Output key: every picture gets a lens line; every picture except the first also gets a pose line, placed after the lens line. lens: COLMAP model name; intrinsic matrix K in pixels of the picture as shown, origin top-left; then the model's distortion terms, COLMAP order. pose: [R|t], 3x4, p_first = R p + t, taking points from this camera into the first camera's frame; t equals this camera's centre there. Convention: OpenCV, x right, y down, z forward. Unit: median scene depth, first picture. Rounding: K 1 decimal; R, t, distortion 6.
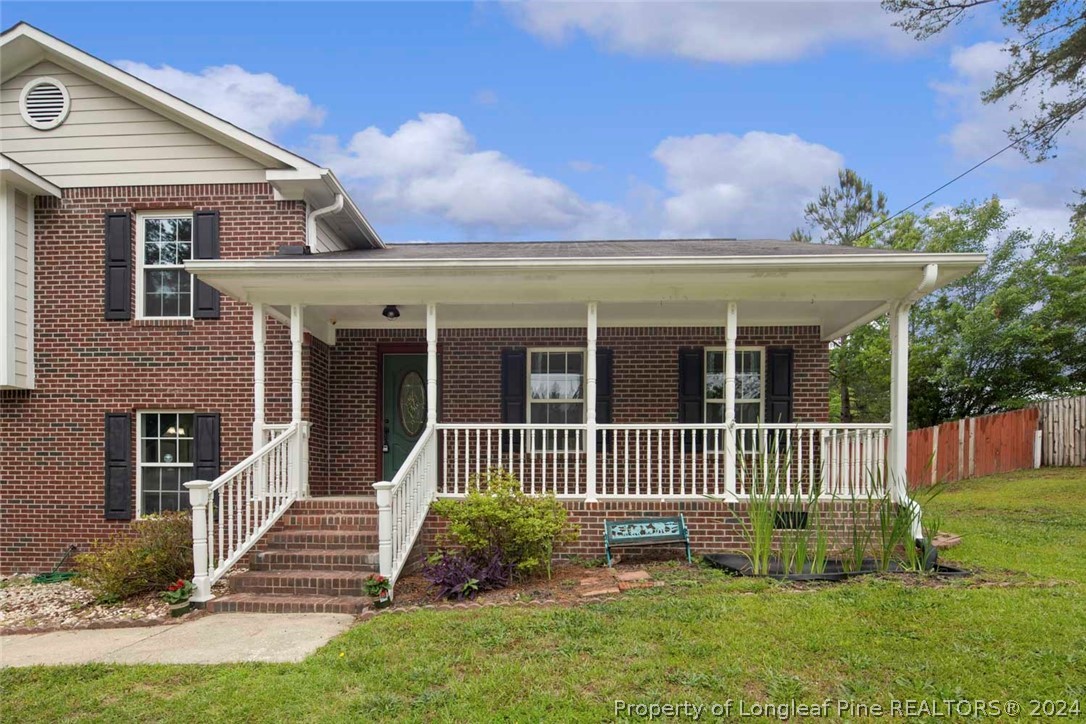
lens RADIAL K [[529.8, 0, 547.0], [0, 529.8, 484.5], [0, 0, 1]] dist [-0.001895, -0.000697]
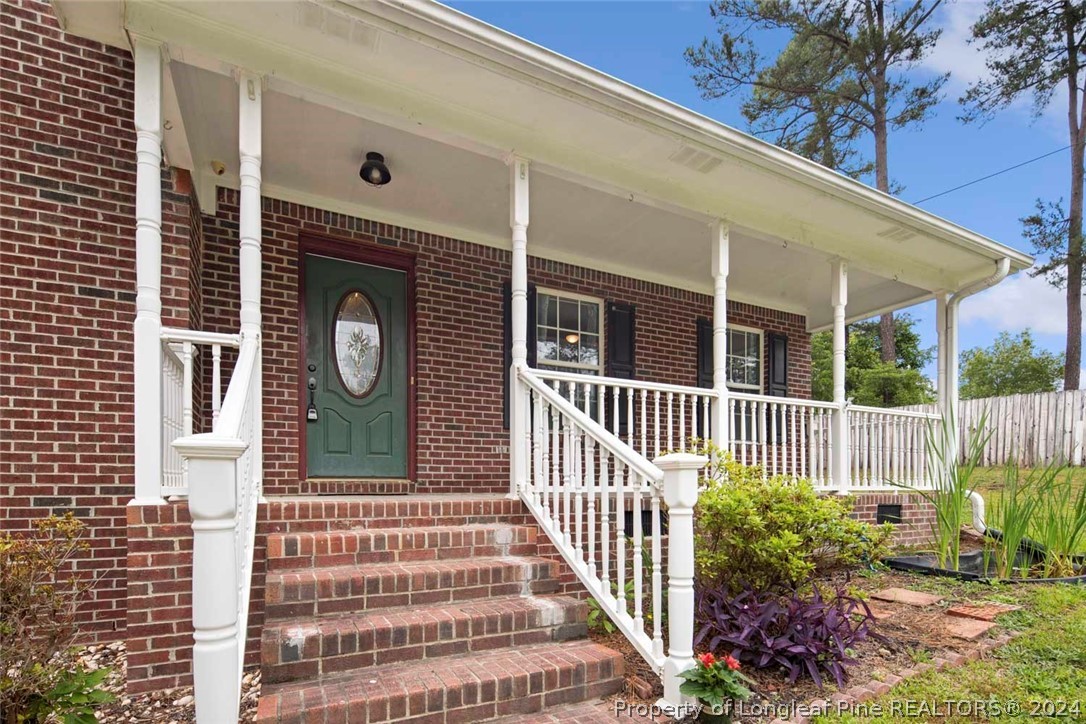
lens RADIAL K [[529.8, 0, 547.0], [0, 529.8, 484.5], [0, 0, 1]] dist [-0.001895, -0.000697]
pose [[0.872138, -0.001688, 0.489256, -0.393698], [0.006062, 0.999955, -0.007356, 0.015929], [-0.489222, 0.009381, 0.872109, 0.395368]]
